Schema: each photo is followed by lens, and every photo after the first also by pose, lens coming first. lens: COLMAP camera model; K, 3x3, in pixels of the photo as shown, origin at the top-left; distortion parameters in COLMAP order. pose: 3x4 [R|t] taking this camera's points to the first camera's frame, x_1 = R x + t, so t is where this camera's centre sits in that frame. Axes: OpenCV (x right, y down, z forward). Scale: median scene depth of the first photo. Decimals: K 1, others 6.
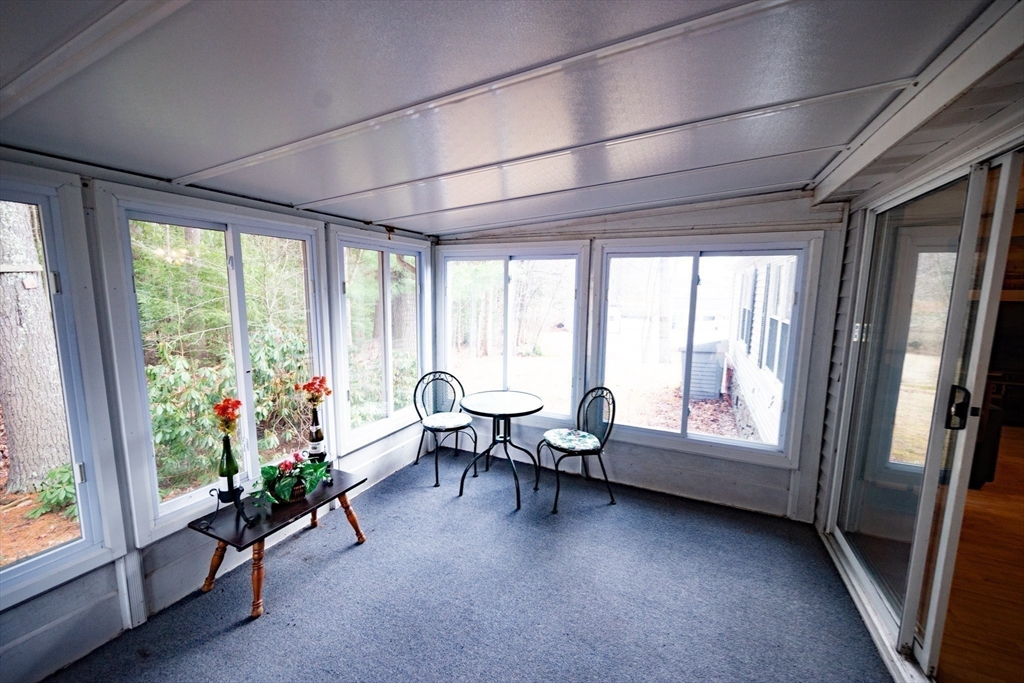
lens RADIAL K [[410.9, 0, 511.8], [0, 410.9, 337.5], [0, 0, 1]] dist [0.001542, 0.000328]
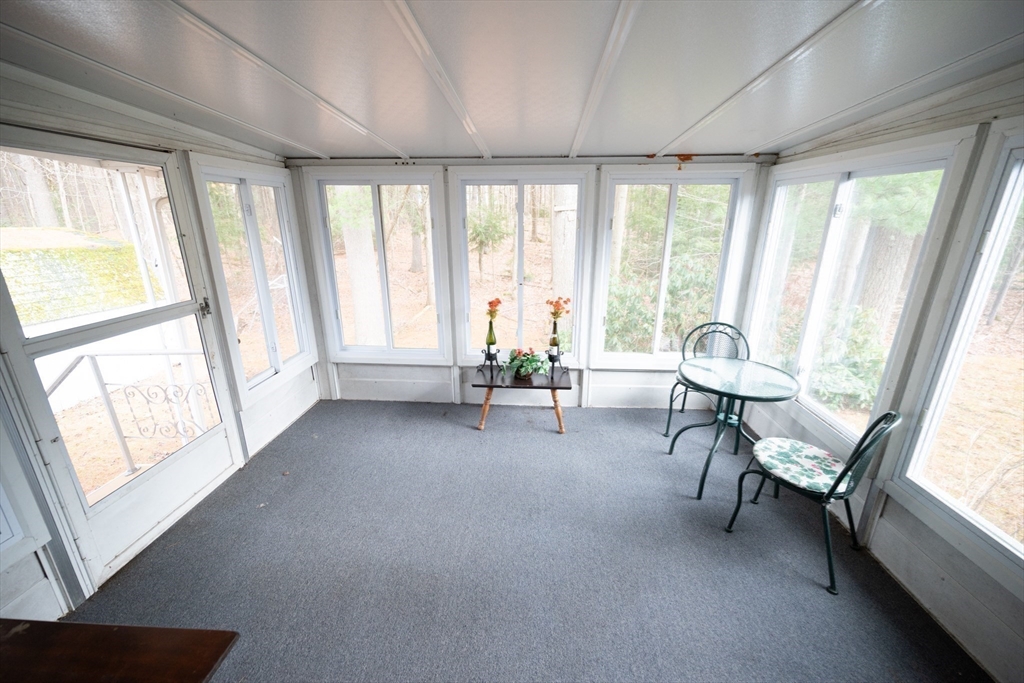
lens RADIAL K [[410.9, 0, 511.8], [0, 410.9, 337.5], [0, 0, 1]] dist [0.001542, 0.000328]
pose [[0.346864, 0.257943, -0.901749, 0.583092], [-0.101588, 0.966115, 0.237278, -0.062736], [0.932397, 0.009304, 0.361315, 0.362409]]
